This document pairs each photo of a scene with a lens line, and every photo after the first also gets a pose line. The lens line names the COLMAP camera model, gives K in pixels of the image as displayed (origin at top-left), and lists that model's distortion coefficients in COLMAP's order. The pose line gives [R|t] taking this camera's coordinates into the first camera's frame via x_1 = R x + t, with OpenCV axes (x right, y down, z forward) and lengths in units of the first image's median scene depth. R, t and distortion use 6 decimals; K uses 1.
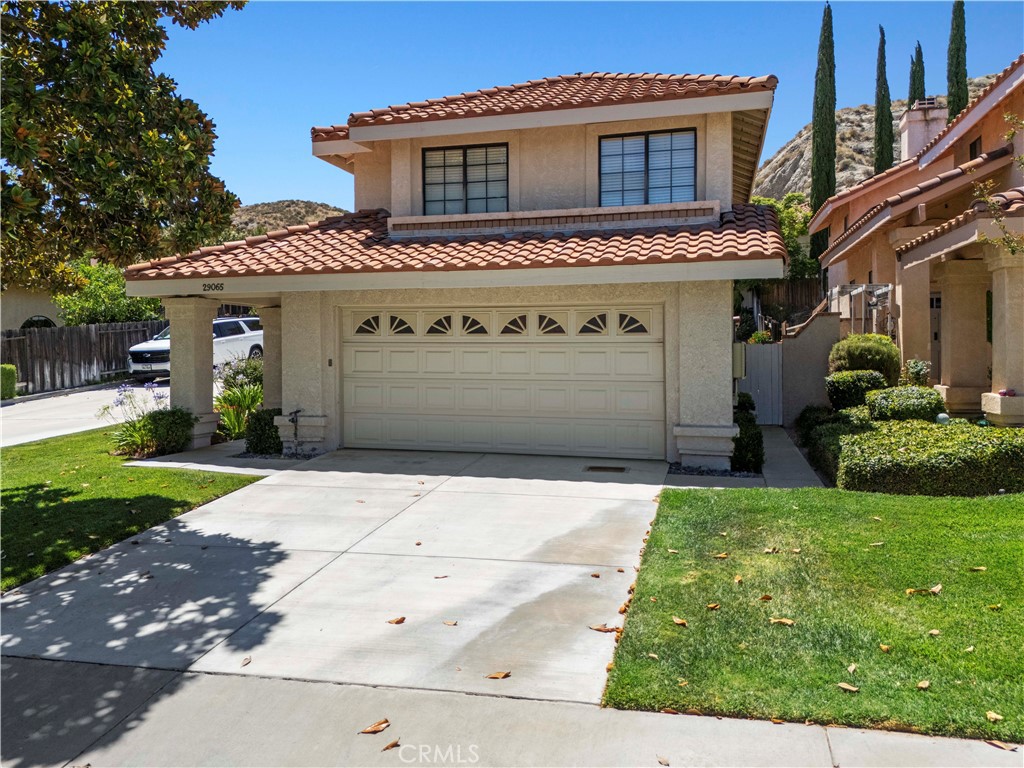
lens RADIAL K [[769.0, 0, 512.6], [0, 769.0, 347.8], [0, 0, 1]] dist [0.065729, -0.054600]
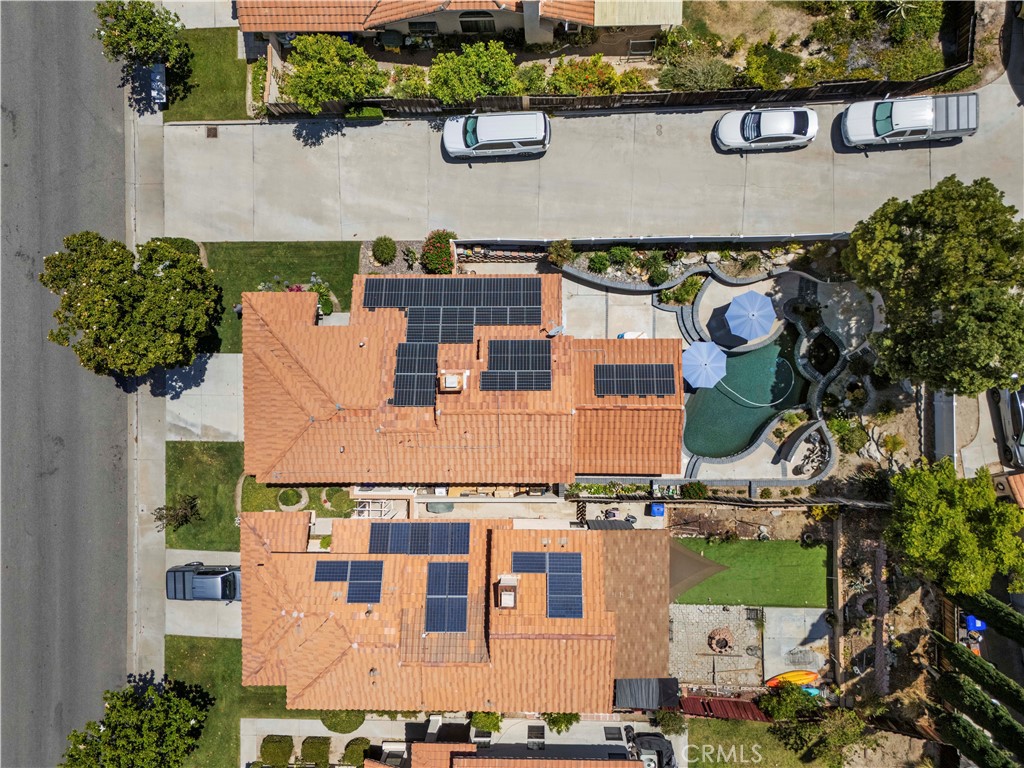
lens RADIAL K [[753.8, 0, 513.7], [0, 753.8, 385.4], [0, 0, 1]] dist [0.065578, -0.054509]
pose [[0.258537, 0.965582, 0.028447, 0.116929], [0.050430, -0.042900, 0.997806, -3.563658], [0.964684, -0.256535, -0.059786, 2.362577]]
